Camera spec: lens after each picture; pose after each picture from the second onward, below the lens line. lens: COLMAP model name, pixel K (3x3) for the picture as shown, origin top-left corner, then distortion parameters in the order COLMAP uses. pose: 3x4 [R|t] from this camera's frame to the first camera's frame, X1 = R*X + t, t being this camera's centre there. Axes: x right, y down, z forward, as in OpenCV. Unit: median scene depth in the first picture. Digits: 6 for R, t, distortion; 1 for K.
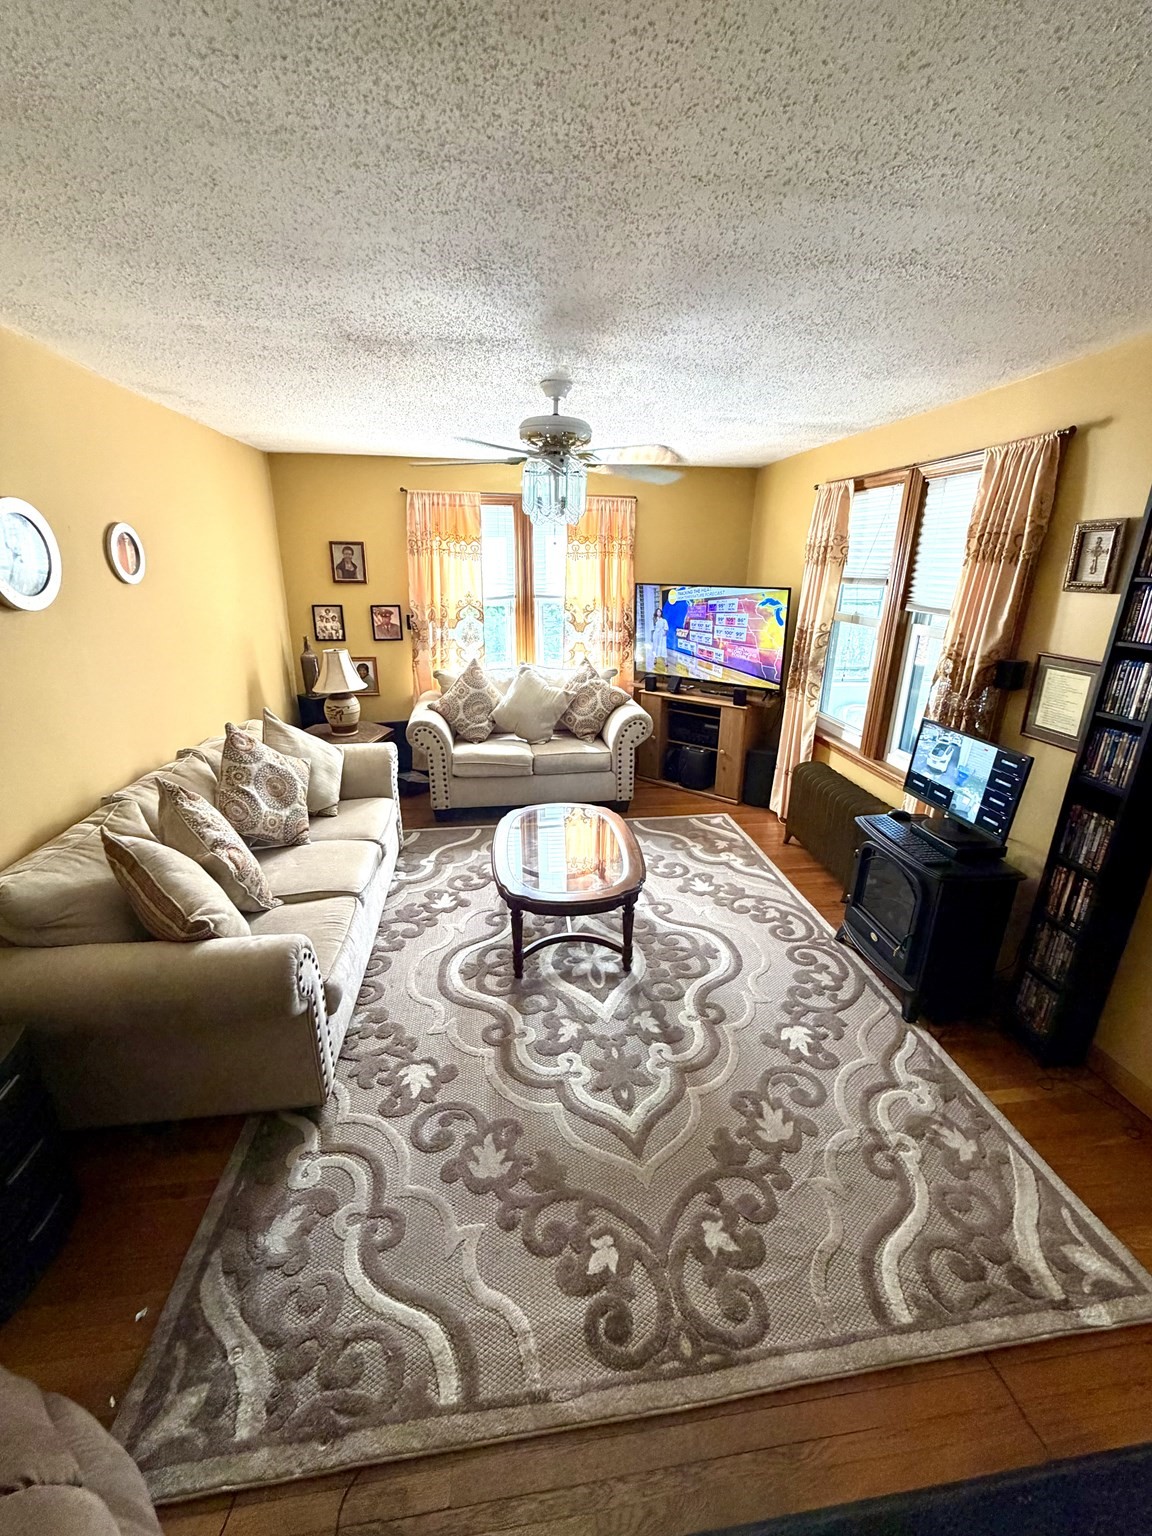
lens RADIAL K [[613.8, 0, 576.1], [0, 613.8, 763.2], [0, 0, 1]] dist [-0.000781, 0.000245]
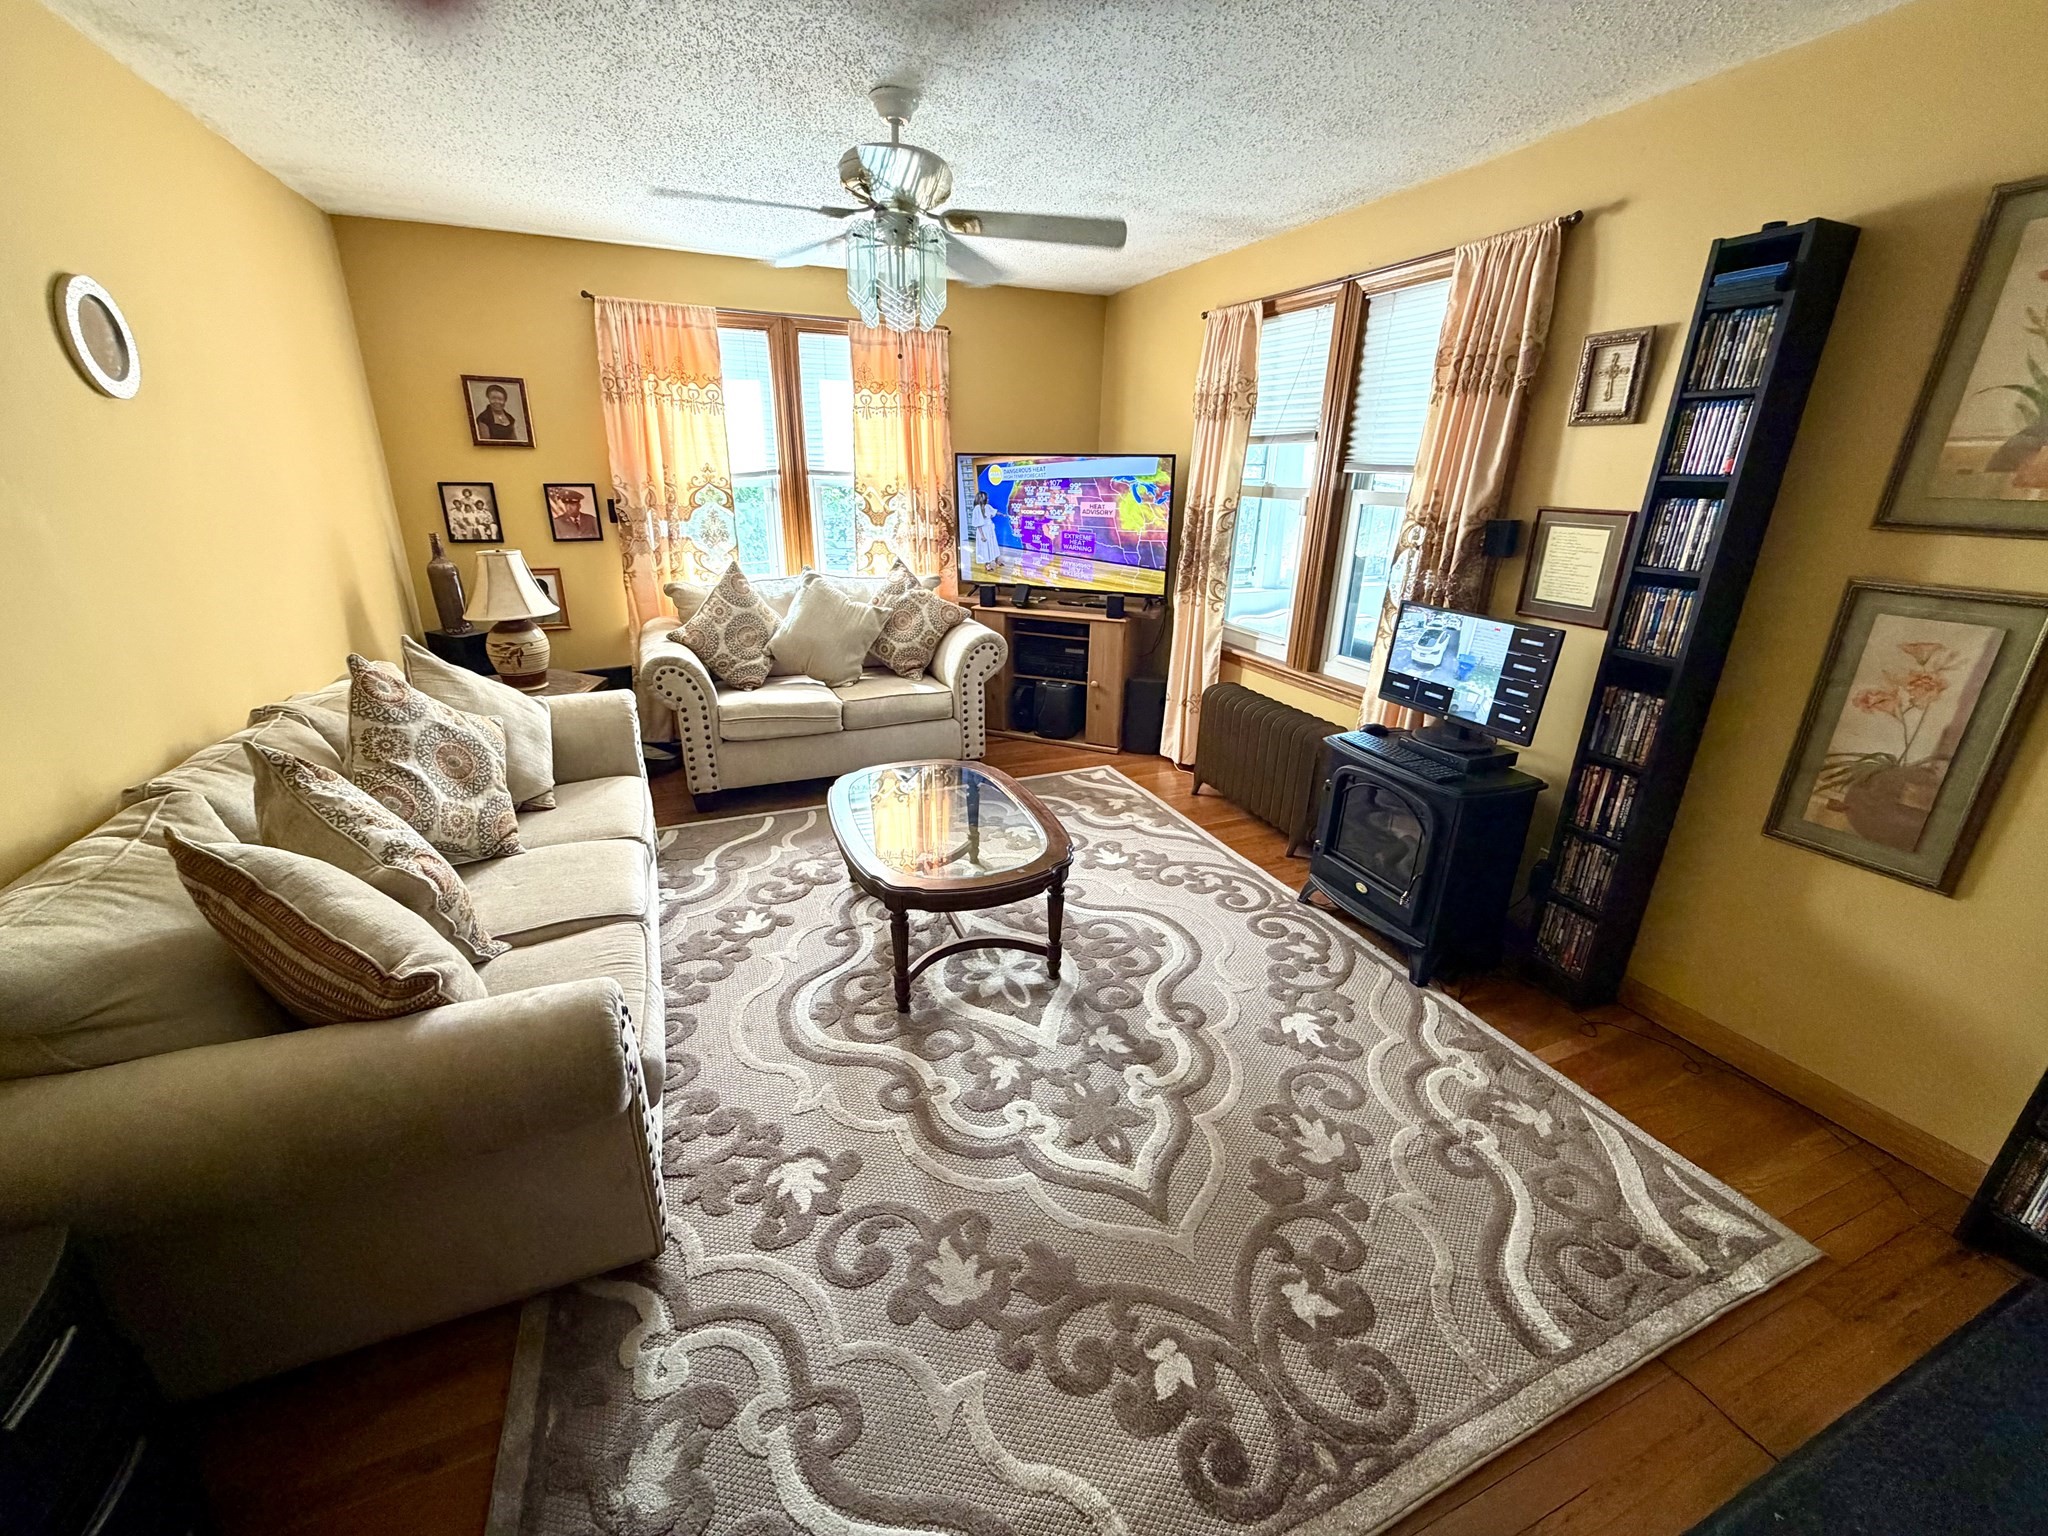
lens RADIAL K [[818.4, 0, 1017.1], [0, 818.4, 770.5], [0, 0, 1]] dist [-0.000781, 0.000245]
pose [[0.966122, -0.084272, 0.243940, -0.185378], [0.074641, 0.996032, 0.048474, 0.057367], [-0.247057, -0.028624, 0.968578, 0.120588]]
